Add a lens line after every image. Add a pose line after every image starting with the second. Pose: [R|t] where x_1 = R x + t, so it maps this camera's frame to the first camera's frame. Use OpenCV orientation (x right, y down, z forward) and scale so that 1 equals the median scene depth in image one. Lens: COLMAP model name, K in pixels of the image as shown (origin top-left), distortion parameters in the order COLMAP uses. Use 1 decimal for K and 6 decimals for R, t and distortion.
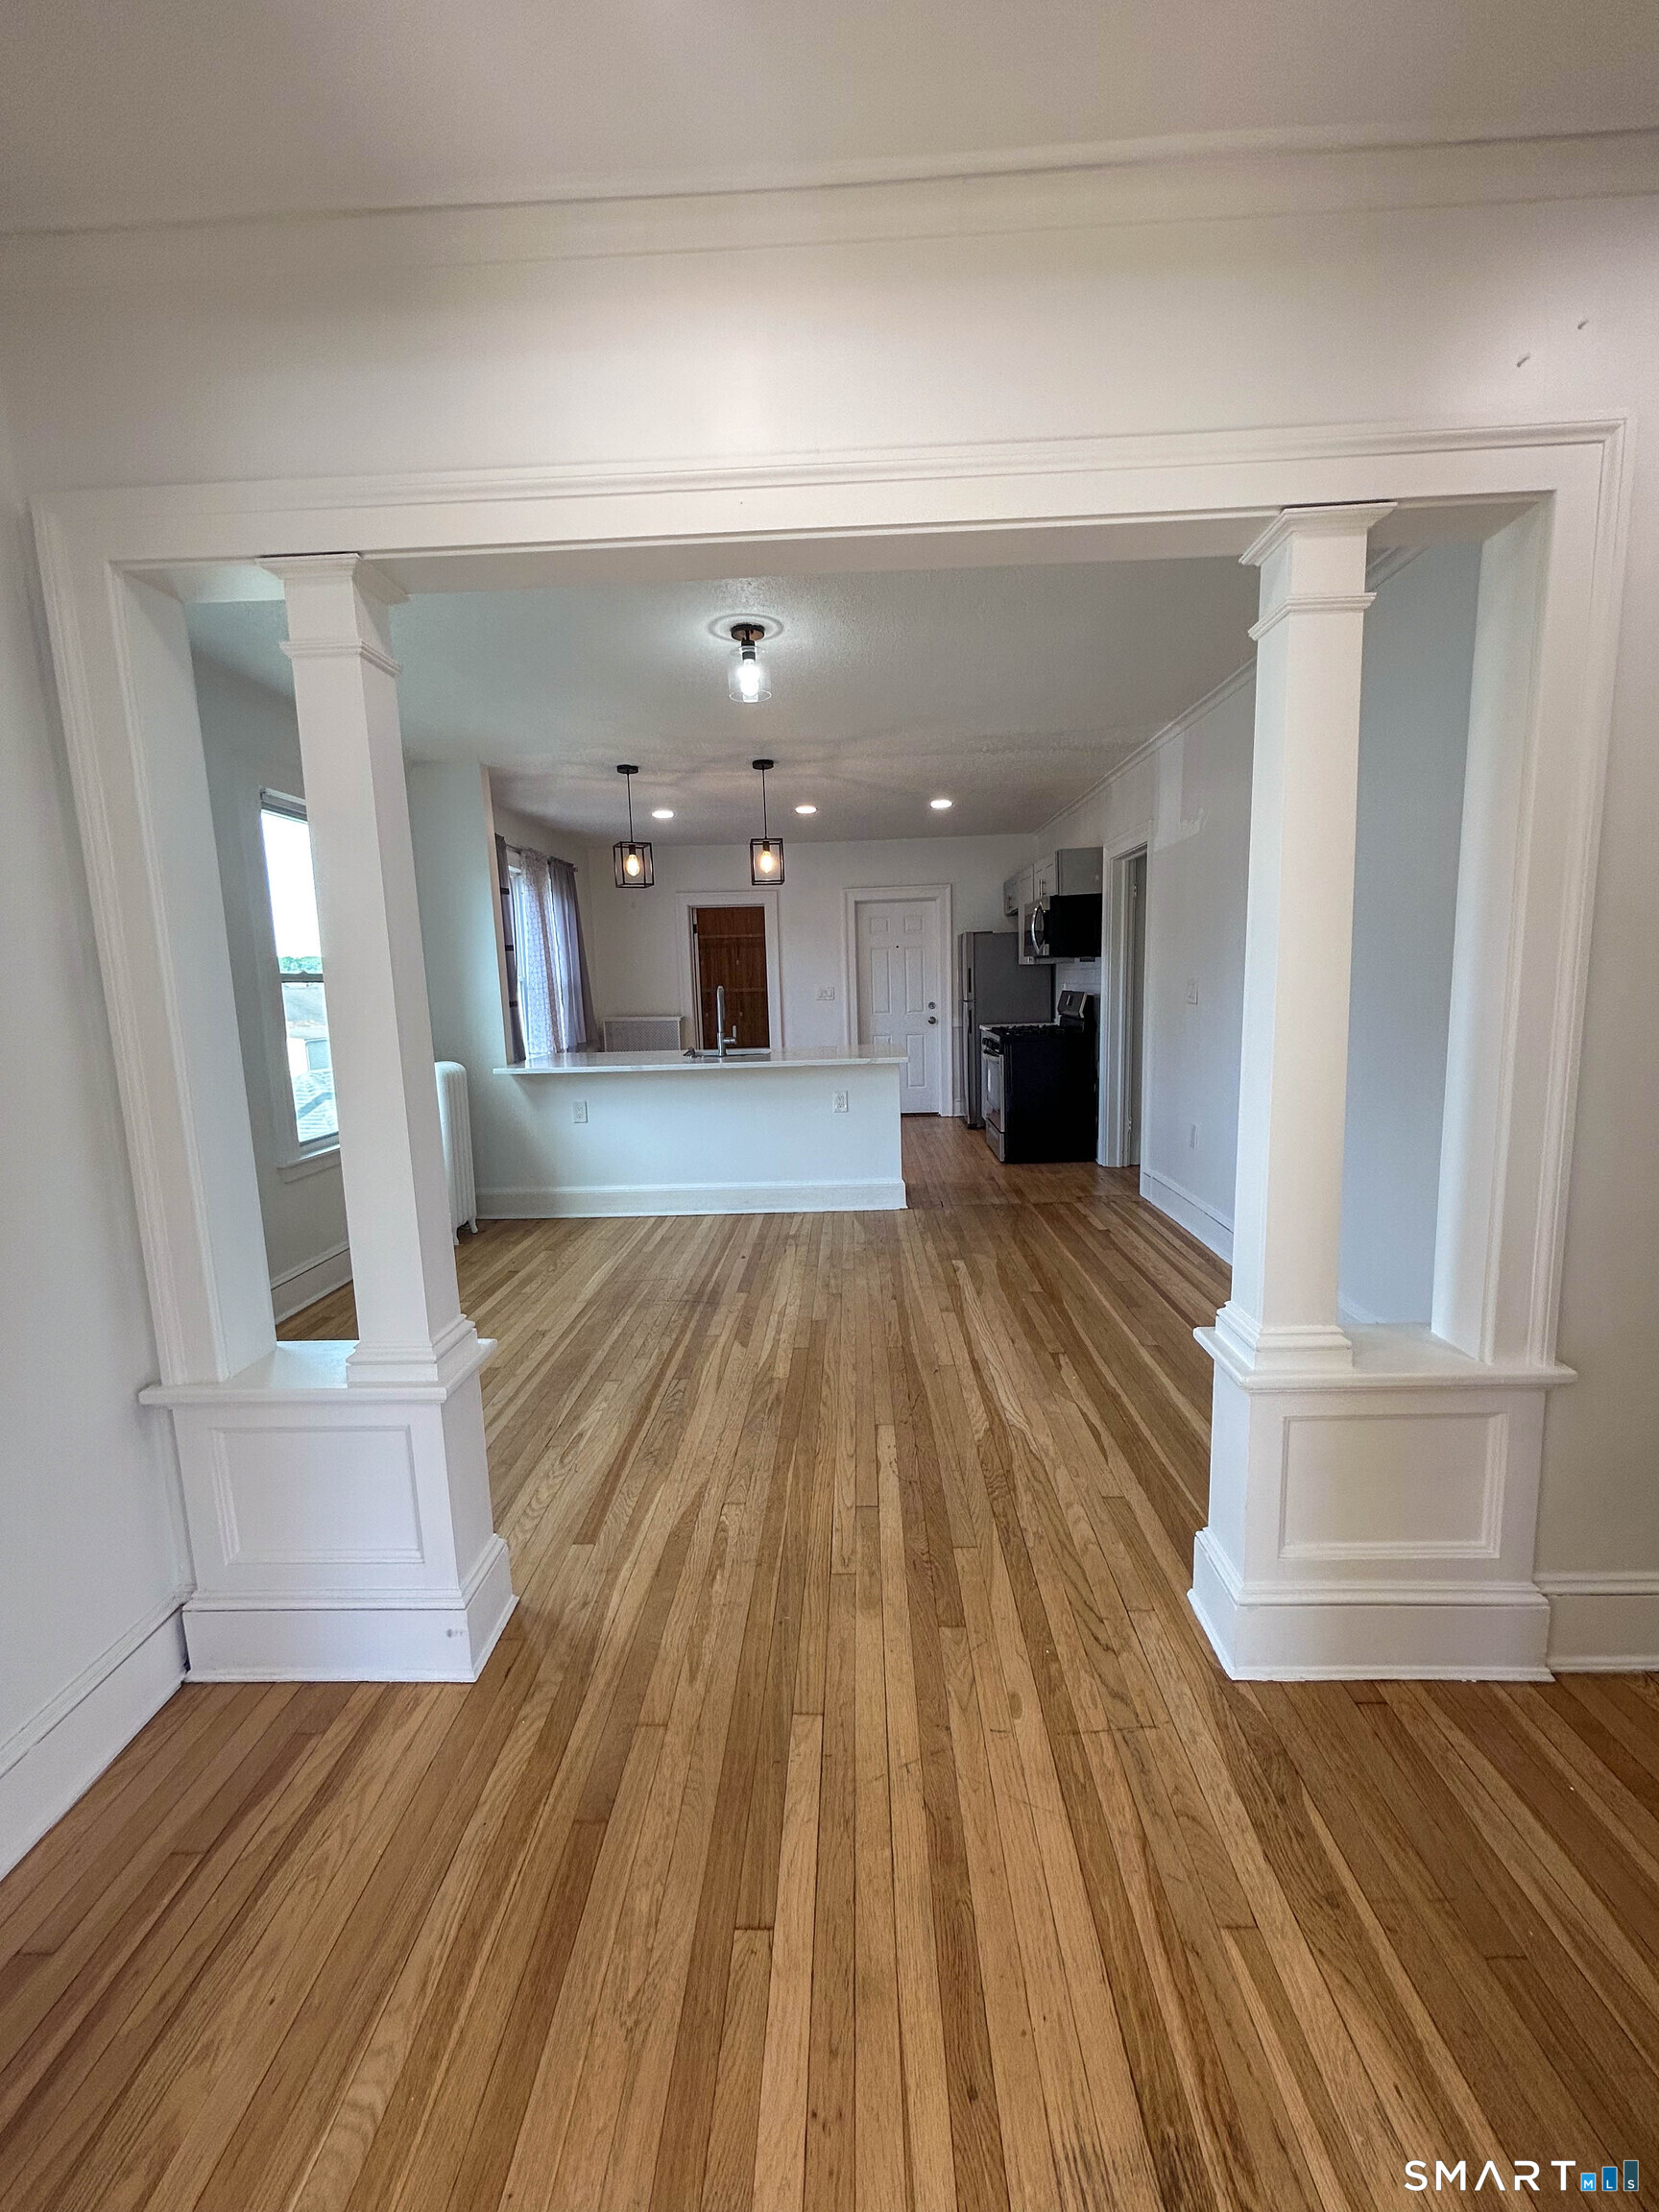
lens RADIAL K [[890.3, 0, 832.4], [0, 890.3, 1100.8], [0, 0, 1]] dist [-0.001382, 0.000668]
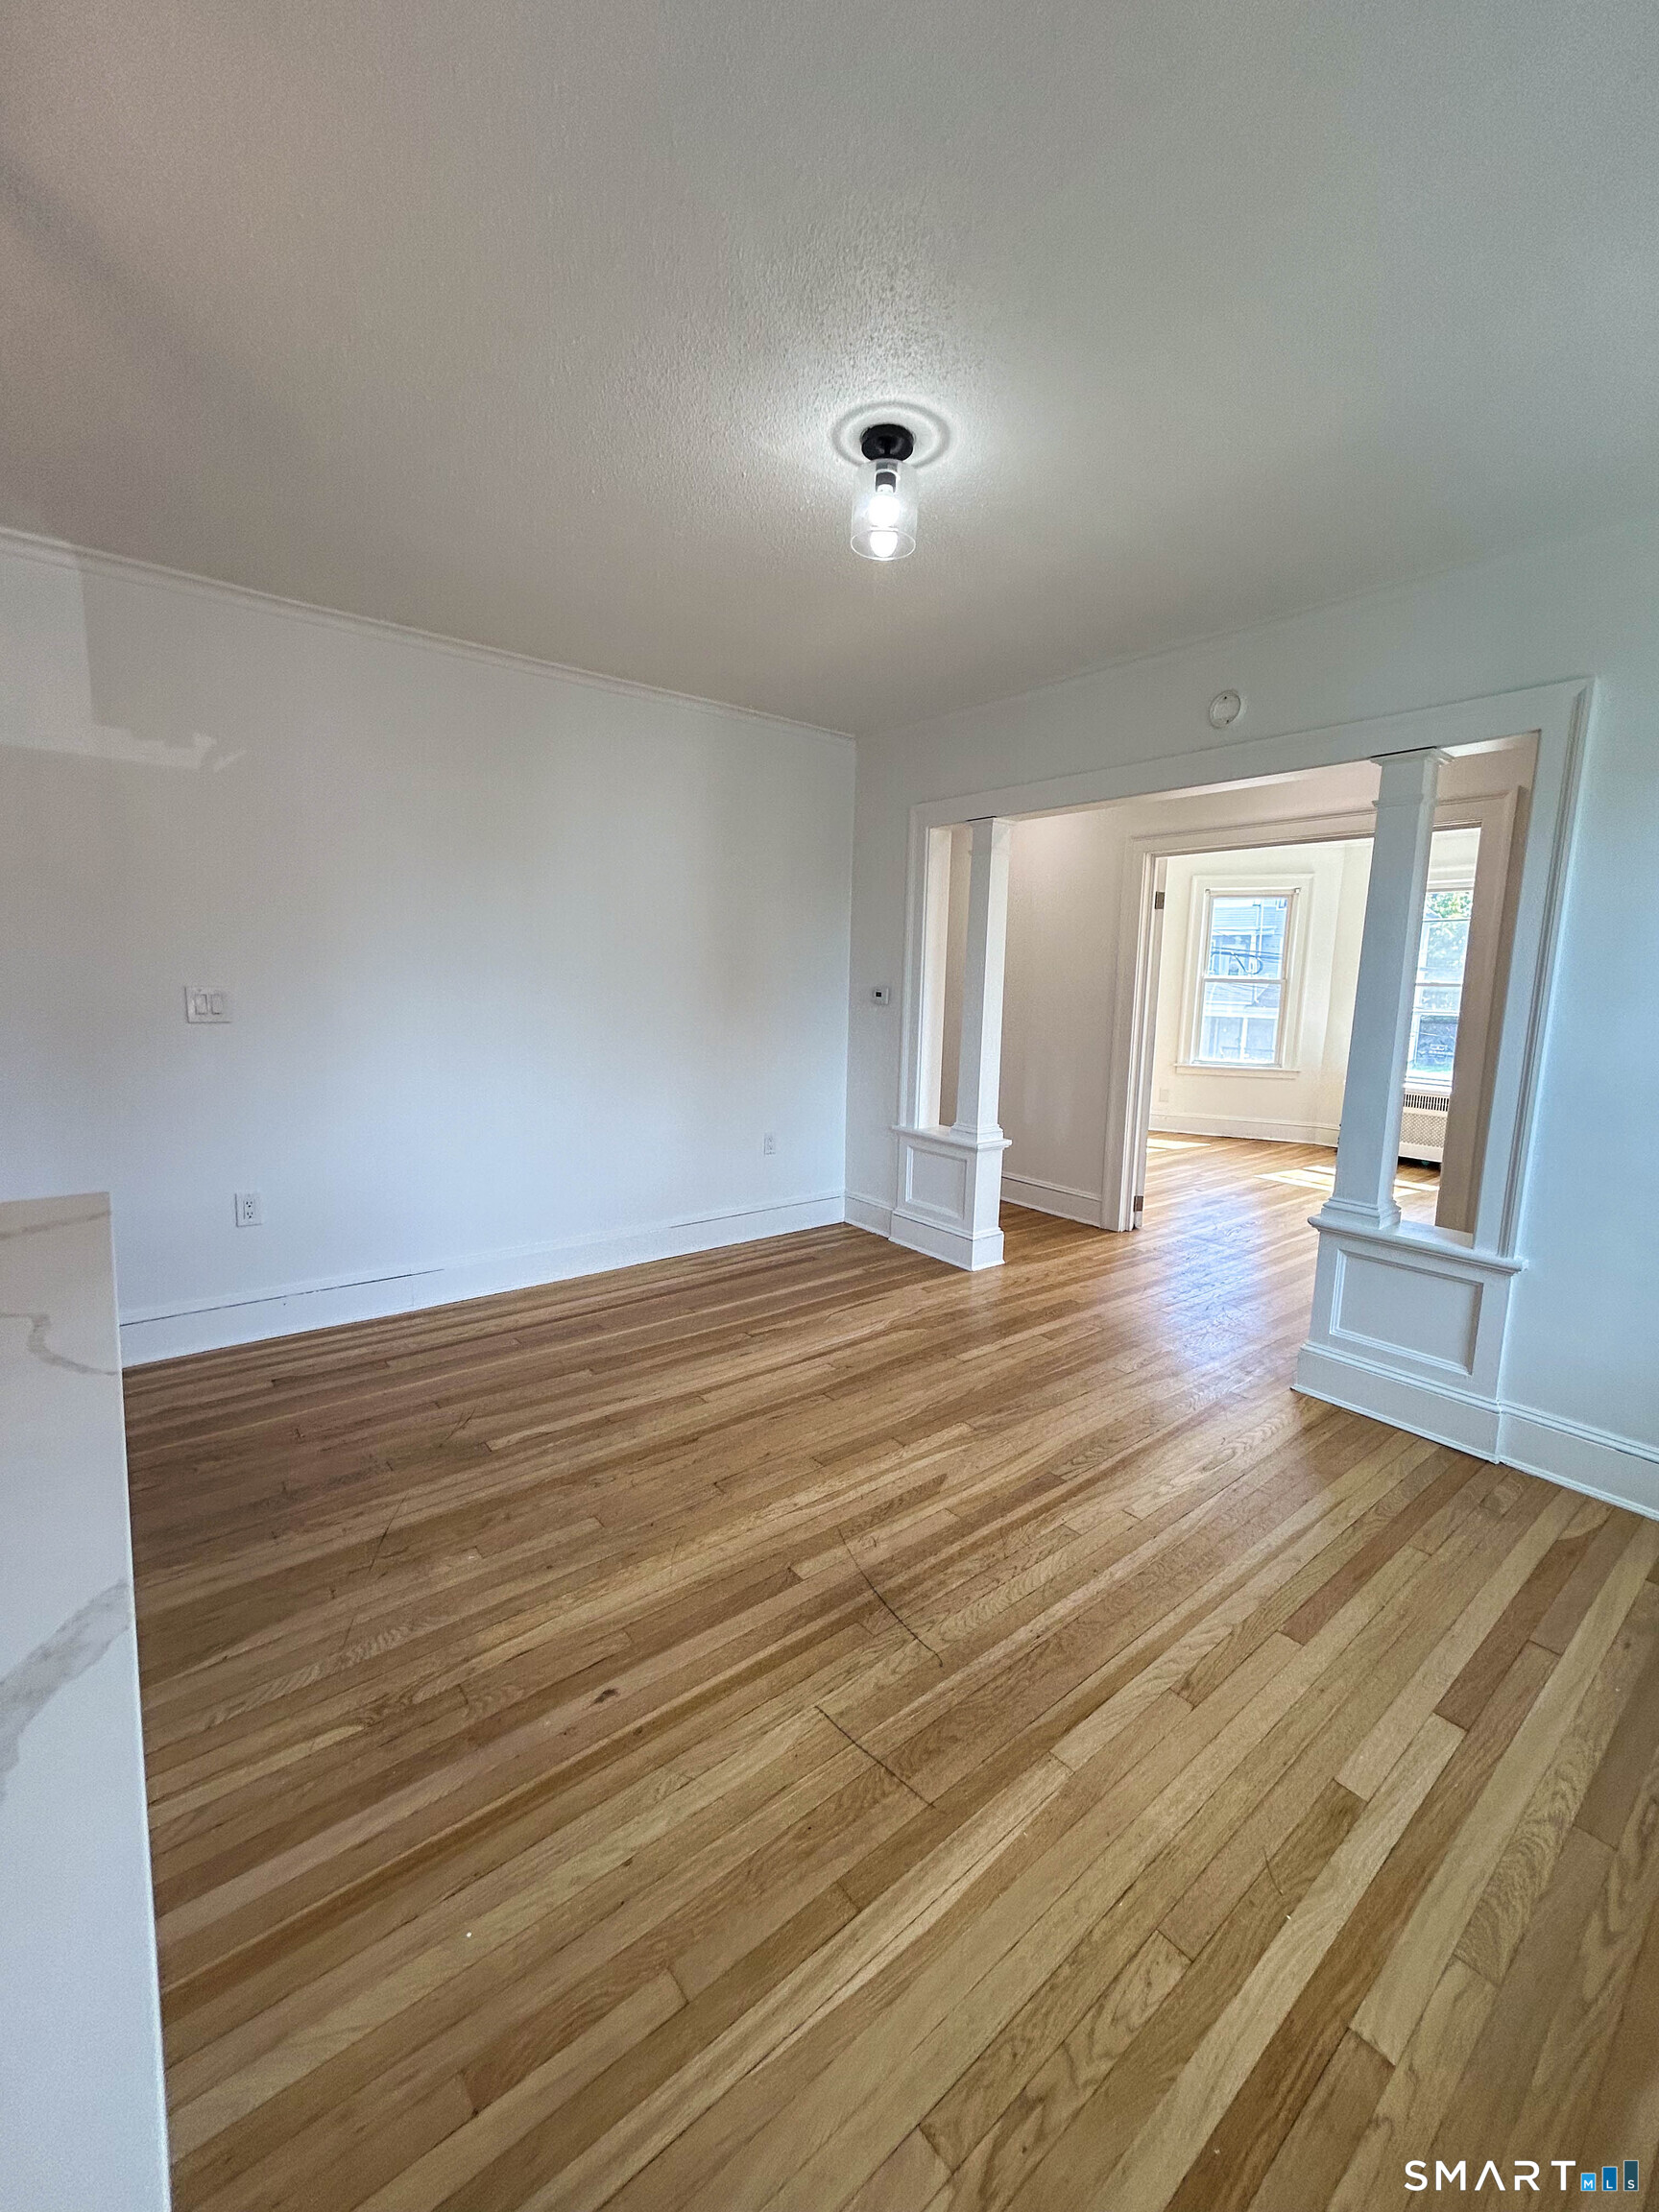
lens RADIAL K [[890.3, 0, 831.2], [0, 890.3, 1105.6], [0, 0, 1]] dist [-0.001382, 0.000668]
pose [[-0.647674, -0.096526, 0.755779, -0.586463], [0.102064, 0.972011, 0.211608, -0.199440], [-0.755051, 0.214191, -0.619694, 1.504383]]
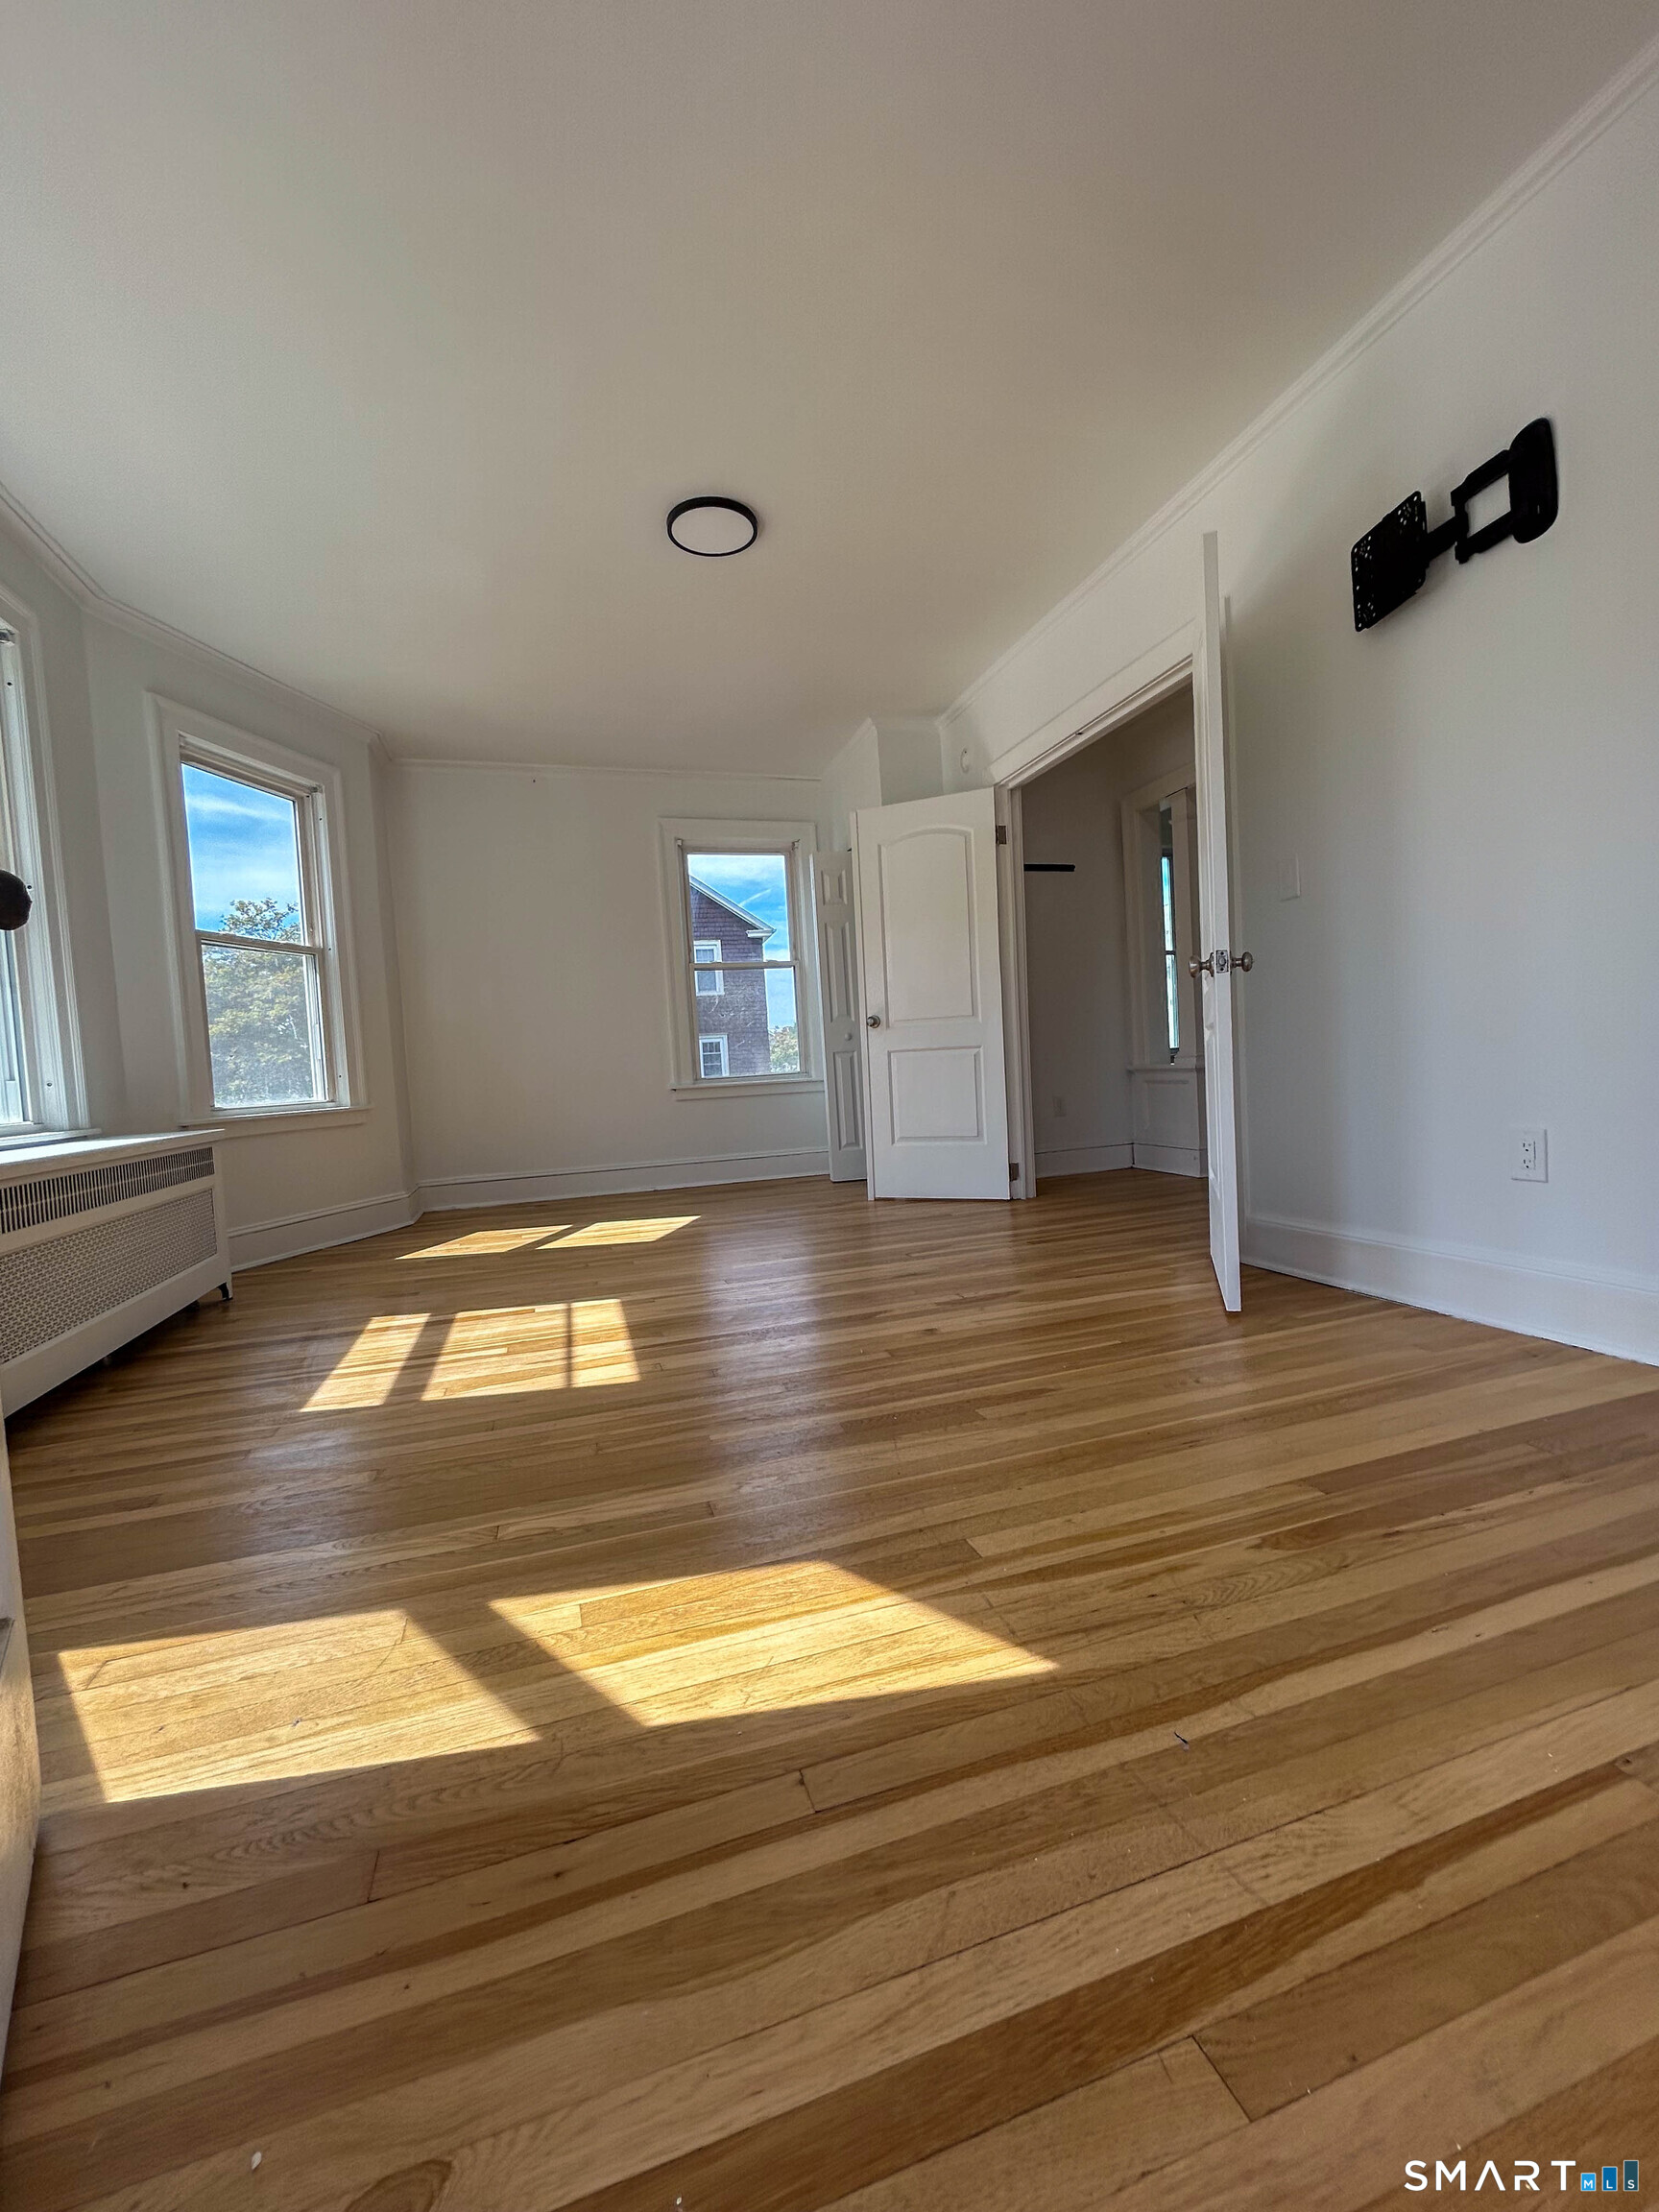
lens RADIAL K [[890.3, 0, 833.2], [0, 890.3, 1115.0], [0, 0, 1]] dist [-0.001382, 0.000668]
pose [[0.327061, 0.061698, -0.942987, 0.973654], [-0.081670, 0.995978, 0.036839, 0.244933], [0.941467, 0.064965, 0.330785, -0.529259]]
